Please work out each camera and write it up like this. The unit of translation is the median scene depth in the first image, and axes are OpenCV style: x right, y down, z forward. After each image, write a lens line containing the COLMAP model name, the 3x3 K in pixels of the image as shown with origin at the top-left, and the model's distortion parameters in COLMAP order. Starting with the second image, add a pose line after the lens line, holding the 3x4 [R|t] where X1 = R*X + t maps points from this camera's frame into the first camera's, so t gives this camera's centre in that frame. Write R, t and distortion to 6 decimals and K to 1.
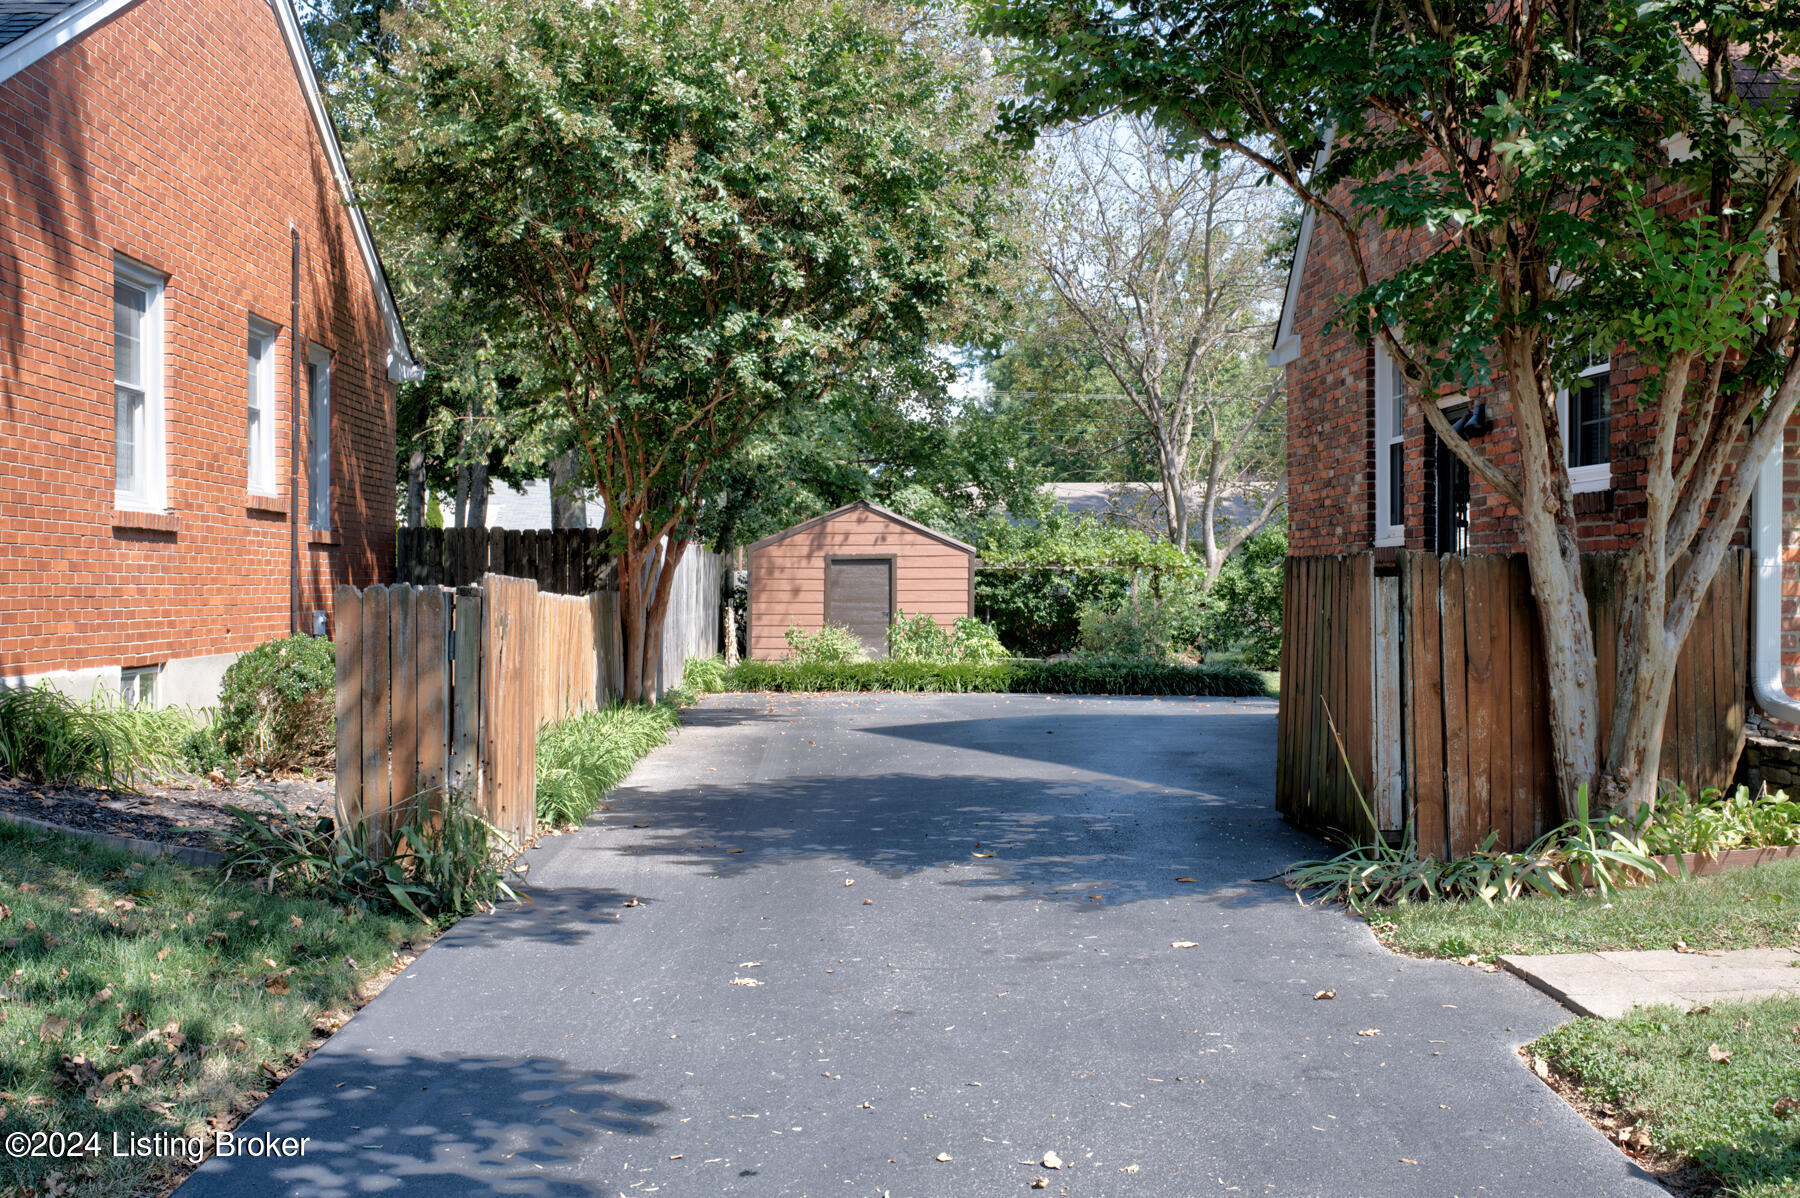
lens RADIAL K [[2064.0, 0, 900.0], [0, 2064.0, 599.0], [0, 0, 1]] dist [0.004237, 0.005008]
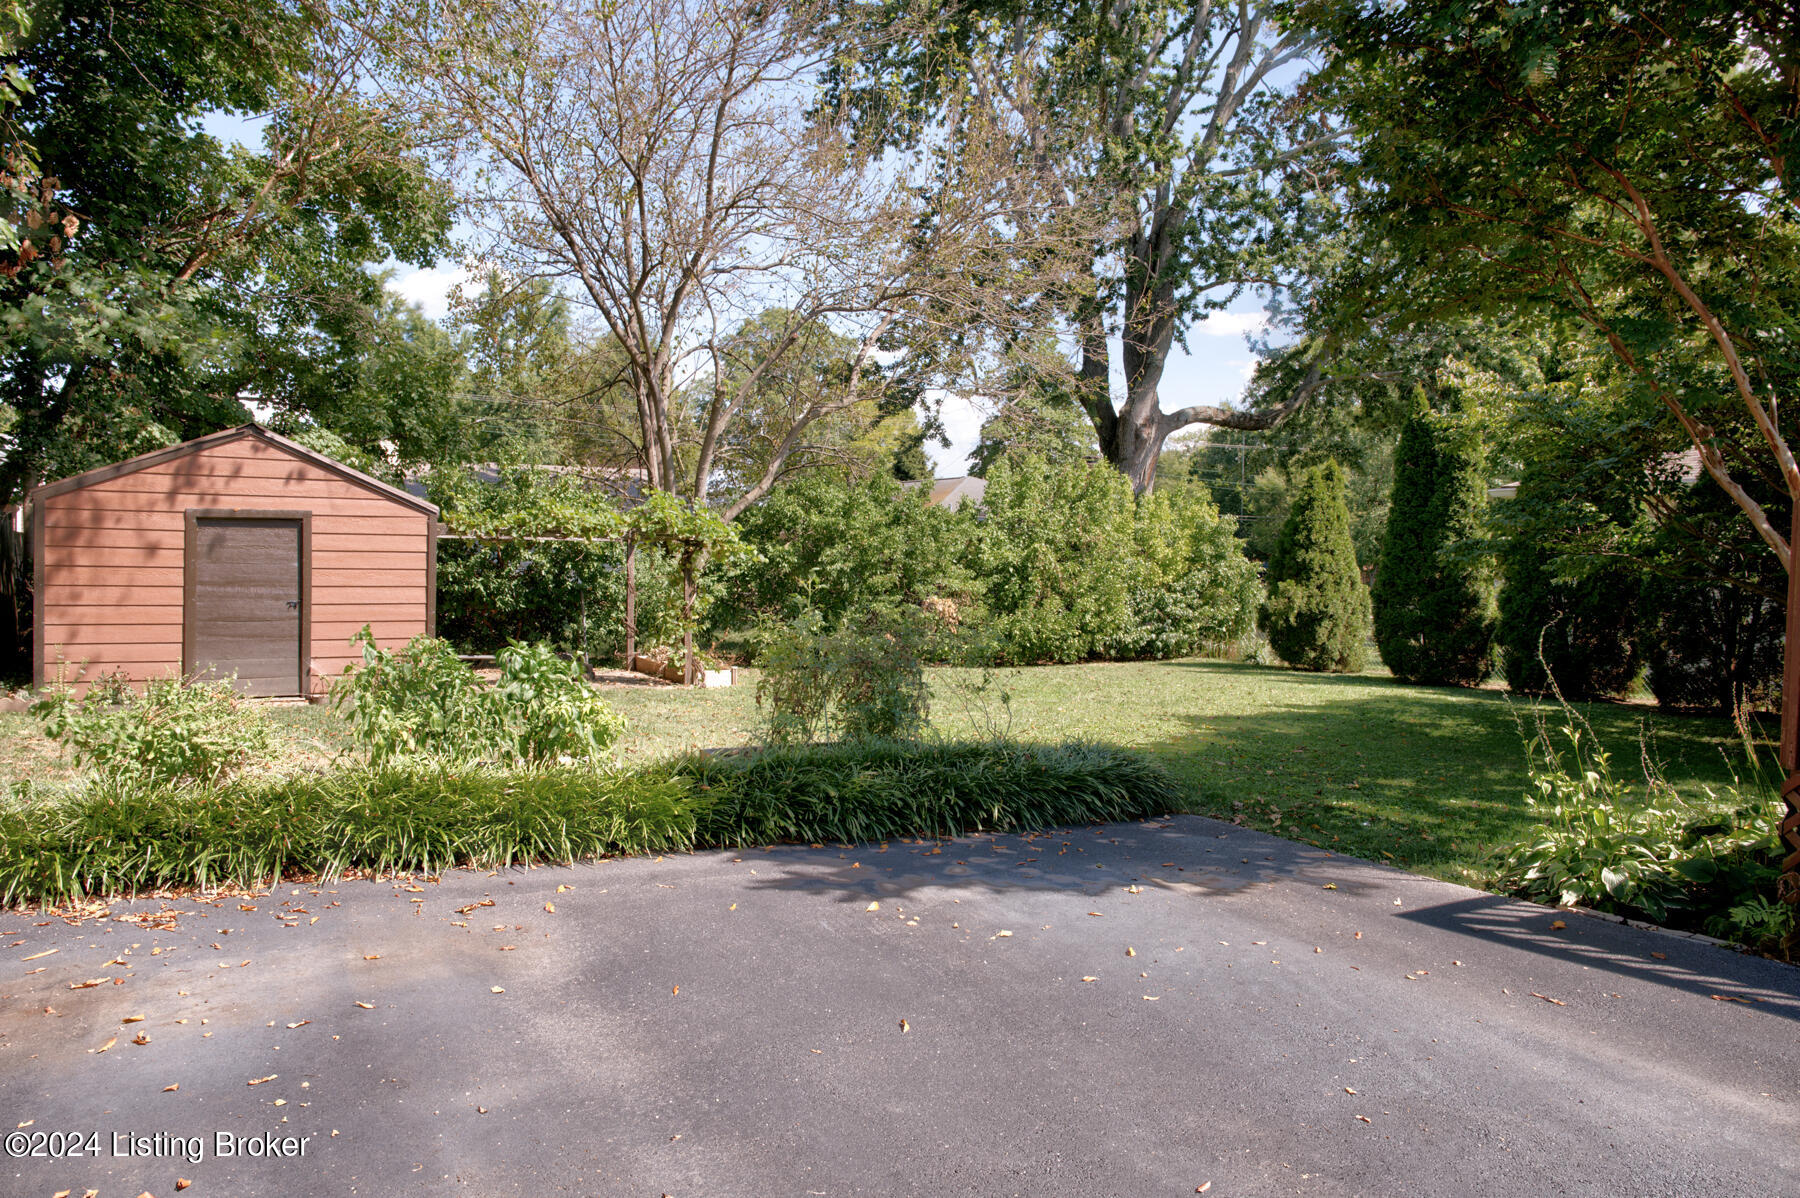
lens RADIAL K [[1440.9, 0, 900.0], [0, 1440.9, 599.0], [0, 0, 1]] dist [-0.004102, 0.165642]
pose [[0.914723, 0.006662, 0.404026, -0.012811], [-0.016339, 0.999656, 0.020506, -0.005458], [-0.403750, -0.025359, 0.914518, 0.409442]]
